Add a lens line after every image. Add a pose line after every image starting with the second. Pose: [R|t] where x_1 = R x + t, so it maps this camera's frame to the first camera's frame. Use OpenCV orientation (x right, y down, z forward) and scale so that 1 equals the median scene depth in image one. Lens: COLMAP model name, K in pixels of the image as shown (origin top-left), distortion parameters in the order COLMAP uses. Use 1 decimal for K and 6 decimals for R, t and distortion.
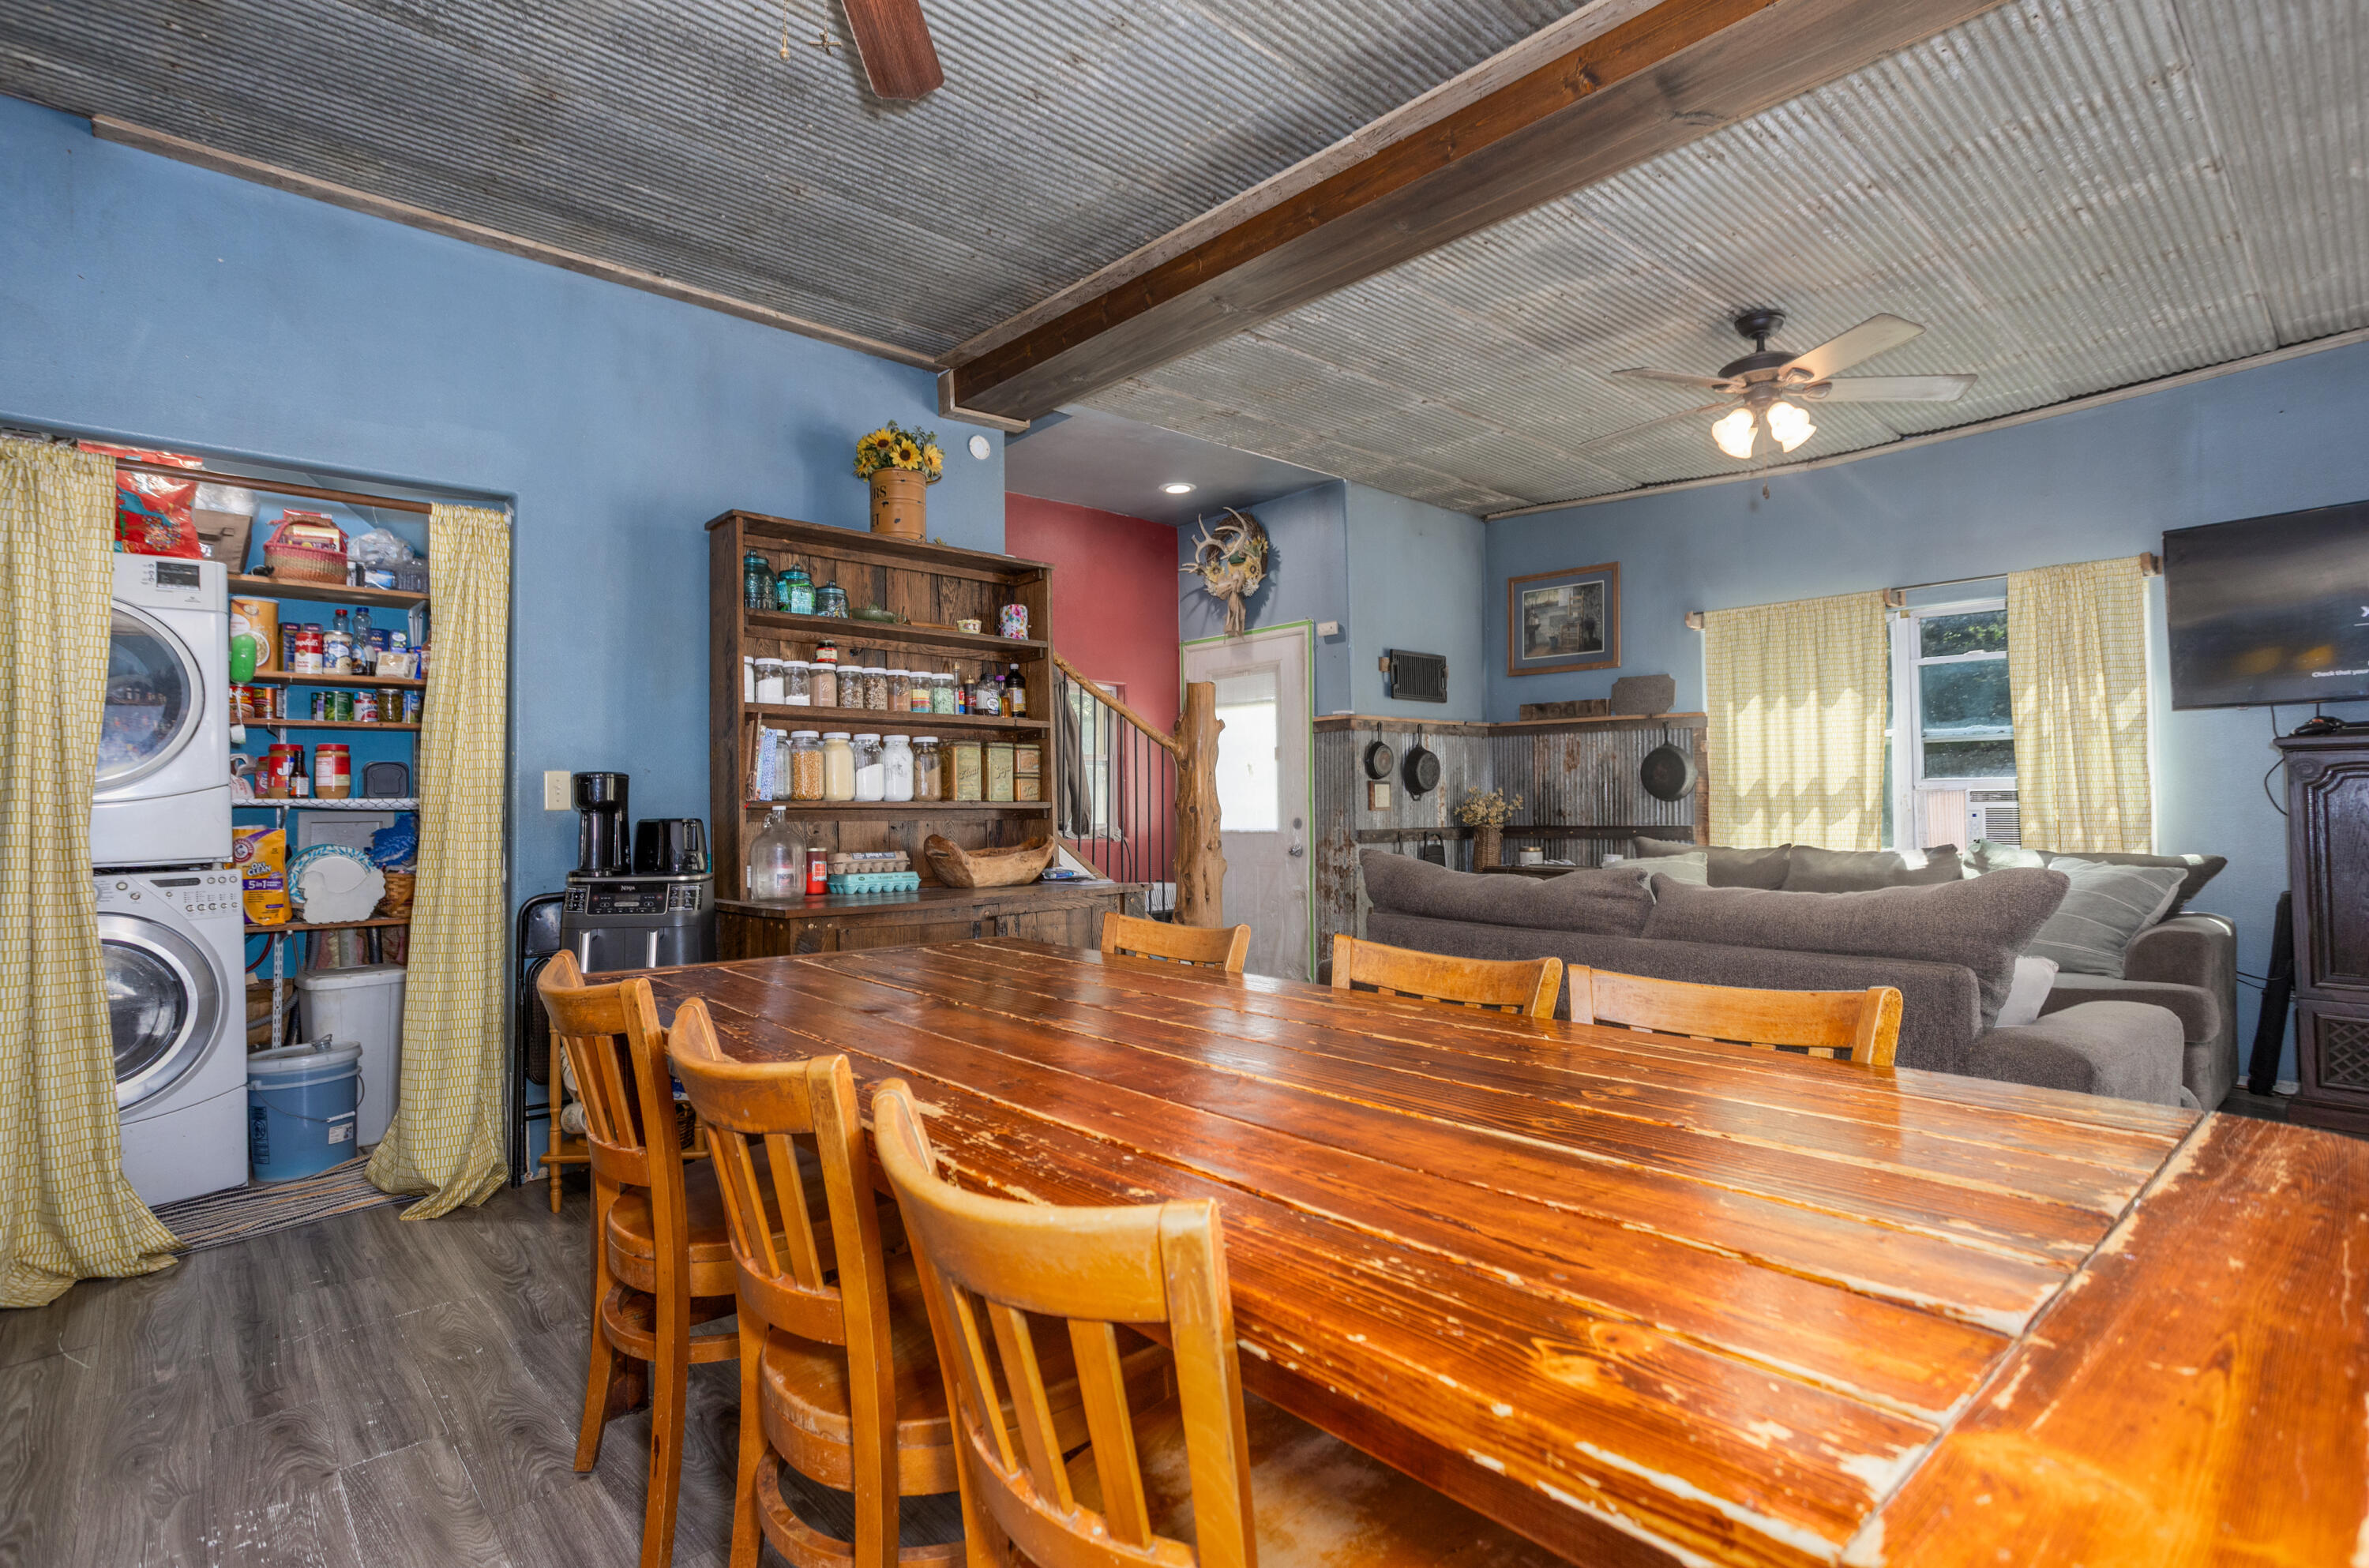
lens RADIAL K [[1136.6, 0, 1189.3], [0, 1136.6, 777.8], [0, 0, 1]] dist [-0.000526, -0.000030]
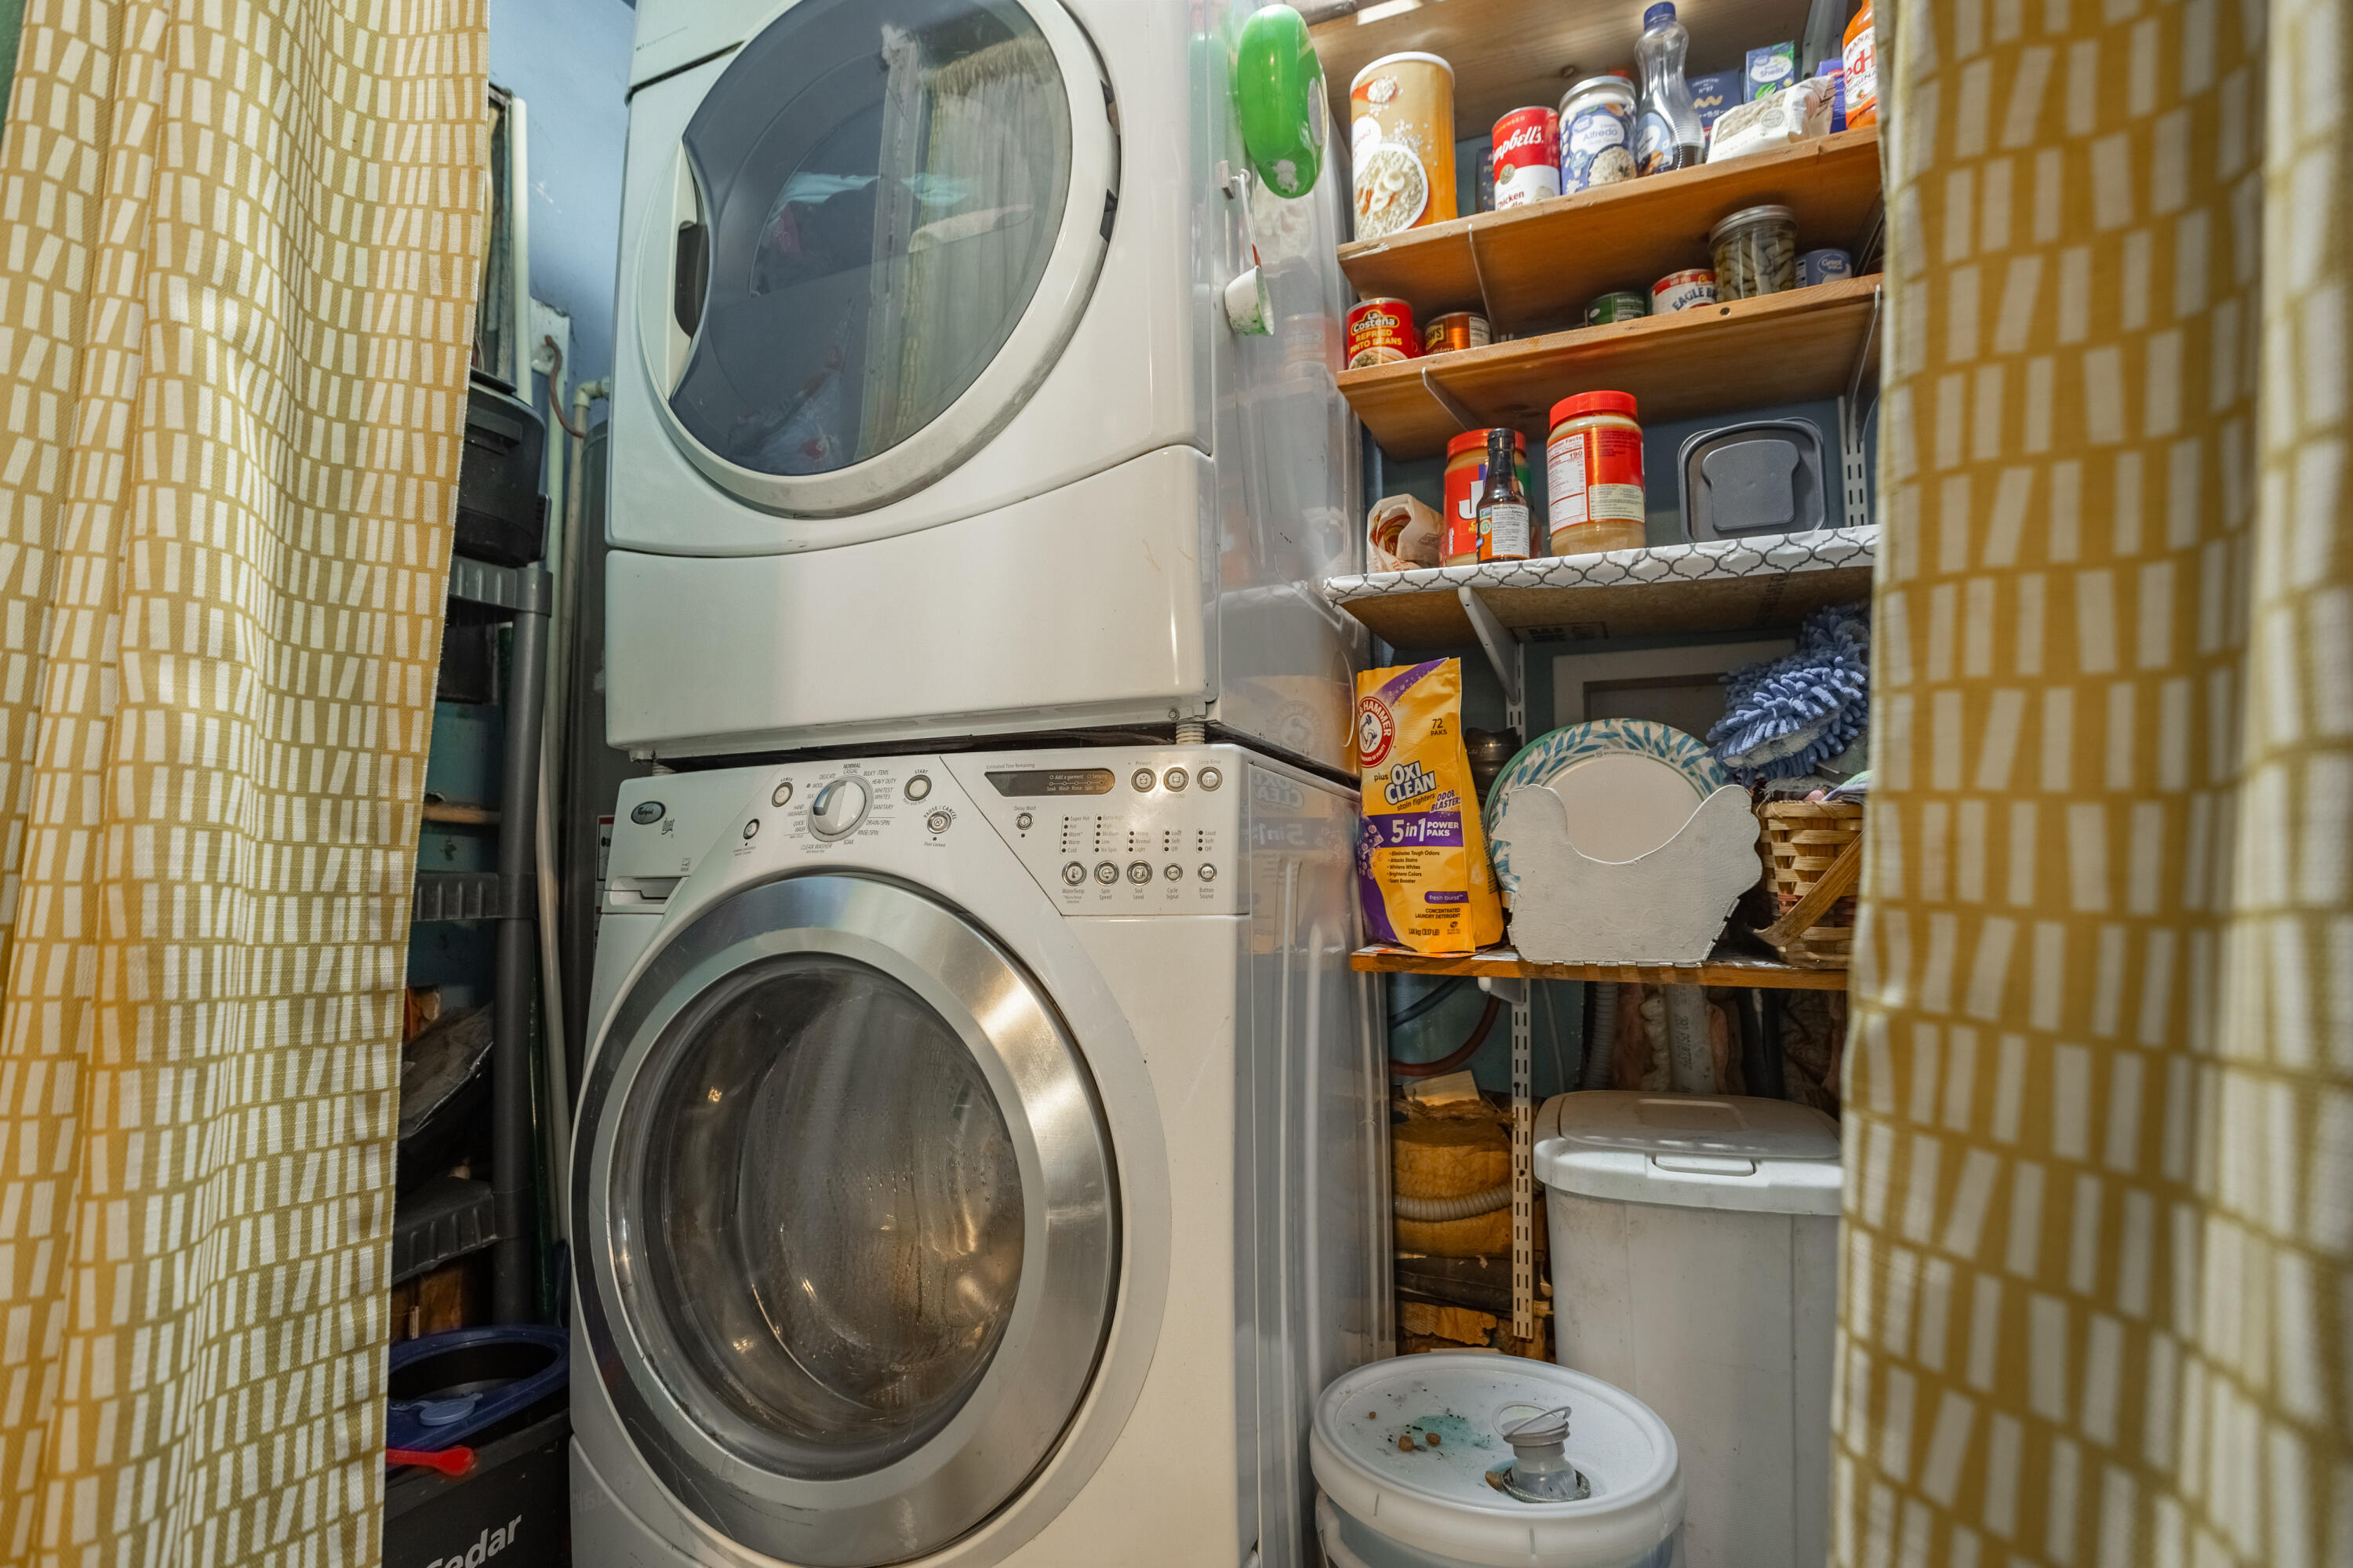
lens RADIAL K [[1130.2, 0, 1179.6], [0, 1130.2, 788.6], [0, 0, 1]] dist [-0.017243, 0.000882]
pose [[0.436599, -0.053515, -0.898063, -0.536801], [0.030247, 0.998538, -0.044798, 0.091662], [0.899148, -0.007605, 0.437580, 0.773915]]
